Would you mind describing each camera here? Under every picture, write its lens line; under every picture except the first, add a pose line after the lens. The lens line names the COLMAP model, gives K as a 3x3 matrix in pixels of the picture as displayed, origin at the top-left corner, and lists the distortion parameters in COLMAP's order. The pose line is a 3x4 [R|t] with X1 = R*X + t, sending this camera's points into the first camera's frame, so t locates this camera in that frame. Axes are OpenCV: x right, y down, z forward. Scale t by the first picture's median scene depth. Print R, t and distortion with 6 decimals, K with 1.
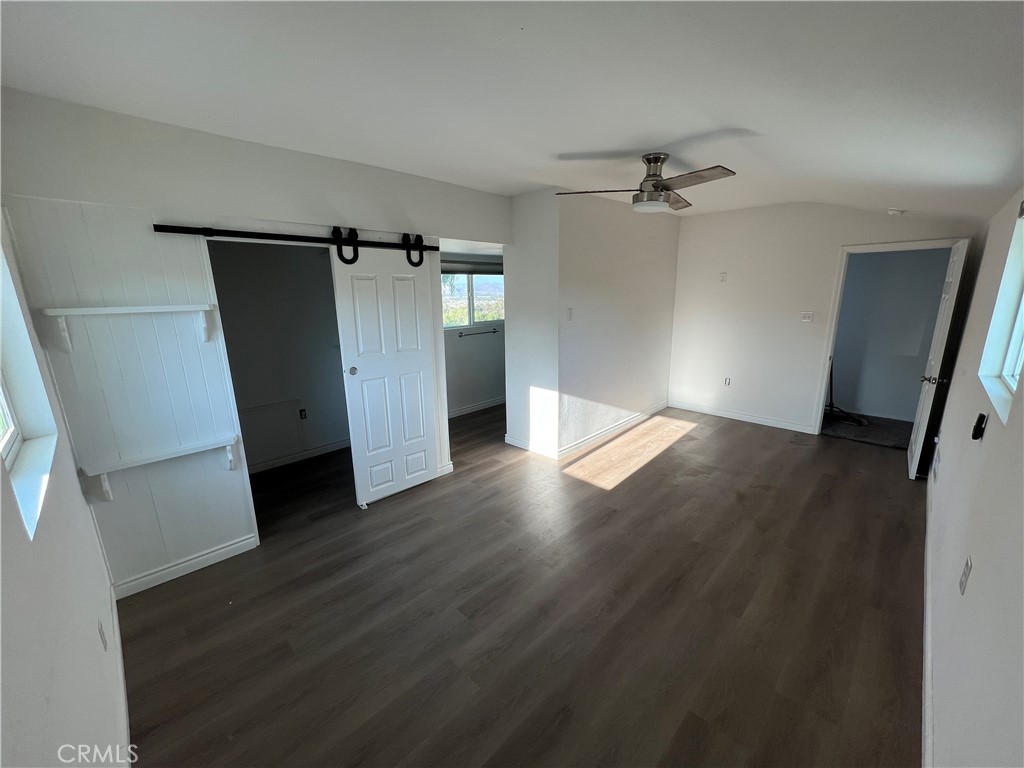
lens RADIAL K [[408.6, 0, 513.9], [0, 408.6, 386.2], [0, 0, 1]] dist [-0.000453, 0.000024]
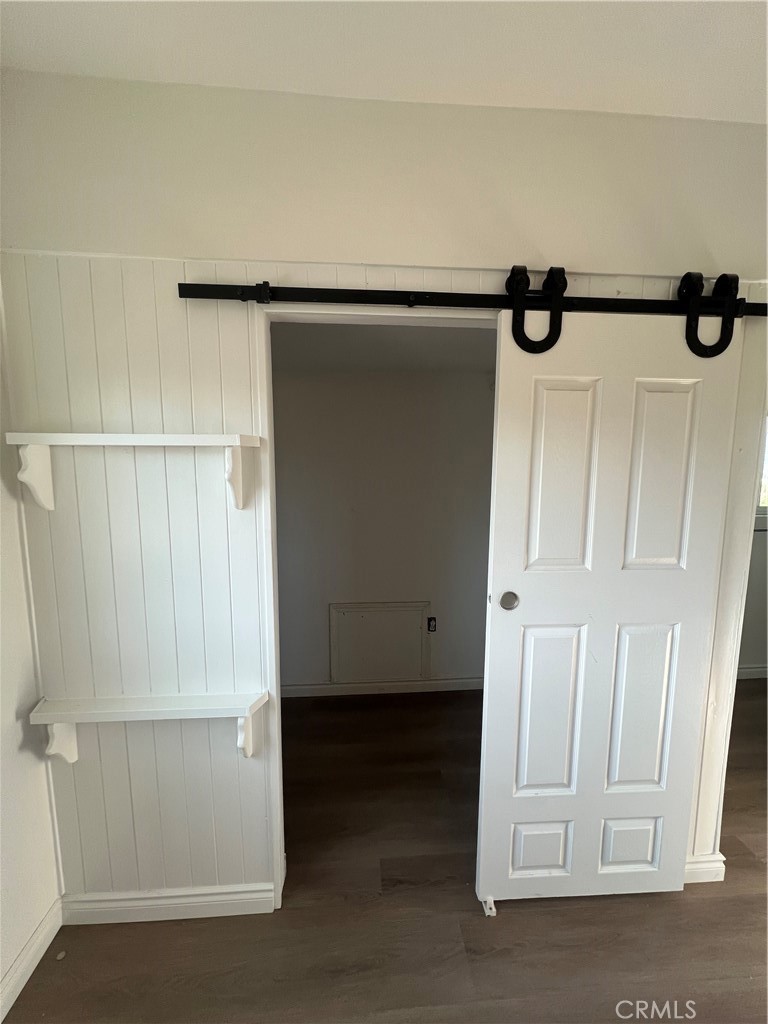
lens RADIAL K [[408.6, 0, 382.6], [0, 408.6, 511.2], [0, 0, 1]] dist [-0.000453, 0.000024]
pose [[0.753281, 0.089670, -0.651557, -0.224714], [-0.164254, 0.984920, -0.054349, -0.086189], [0.636858, 0.147961, 0.756650, 0.584011]]
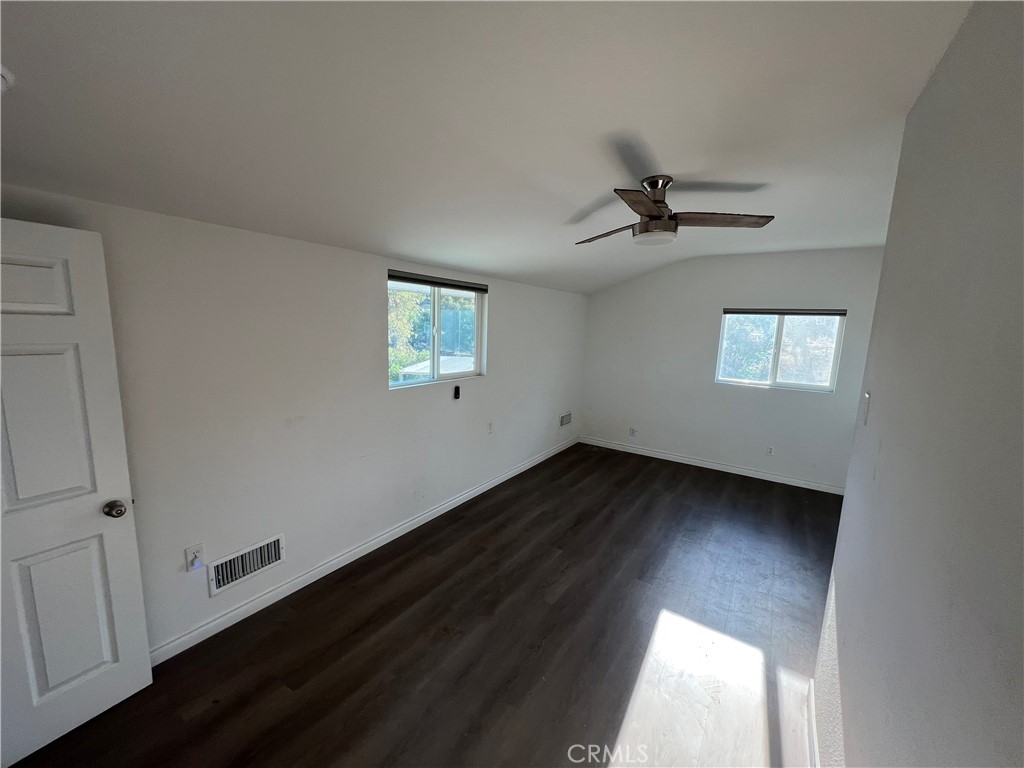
lens RADIAL K [[408.6, 0, 513.9], [0, 408.6, 386.2], [0, 0, 1]] dist [-0.000453, 0.000024]
pose [[-0.979378, 0.011097, -0.201730, 0.734887], [-0.066672, 0.924803, 0.374559, -0.420676], [0.190717, 0.380285, -0.904992, 1.692831]]
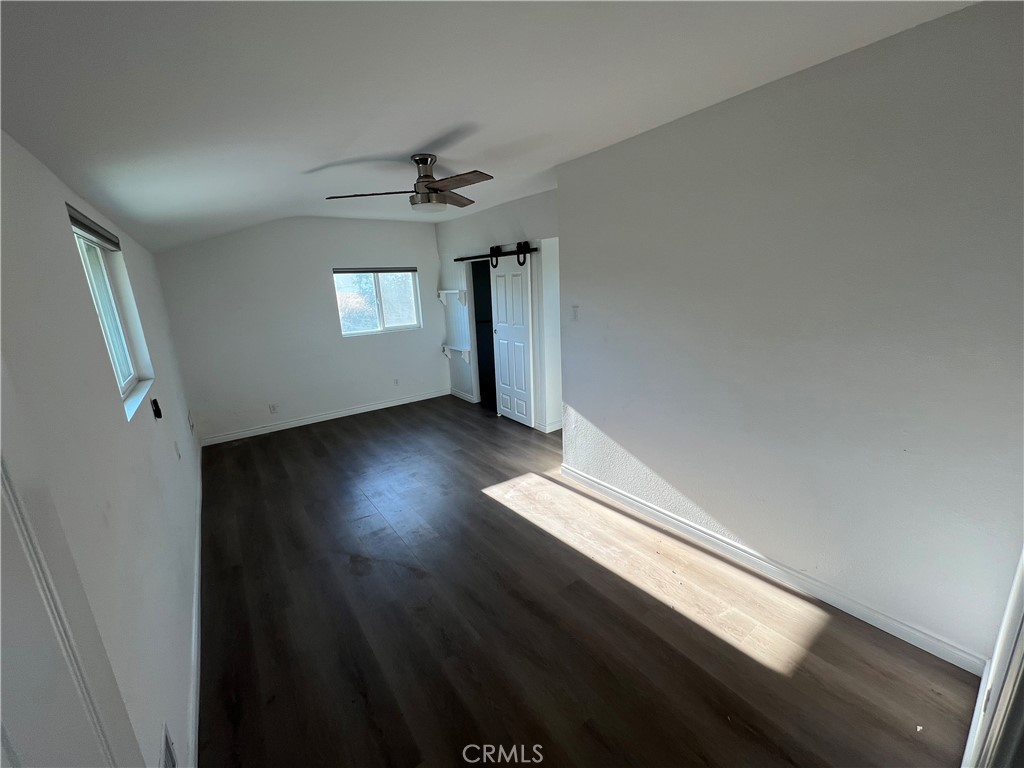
lens RADIAL K [[411.5, 0, 513.6], [0, 411.5, 386.0], [0, 0, 1]] dist [-0.000769, -0.000117]
pose [[-0.151805, 0.261084, -0.953305, 1.287042], [-0.186535, 0.939584, 0.287031, -0.330751], [0.970649, 0.221398, -0.093932, 1.295975]]
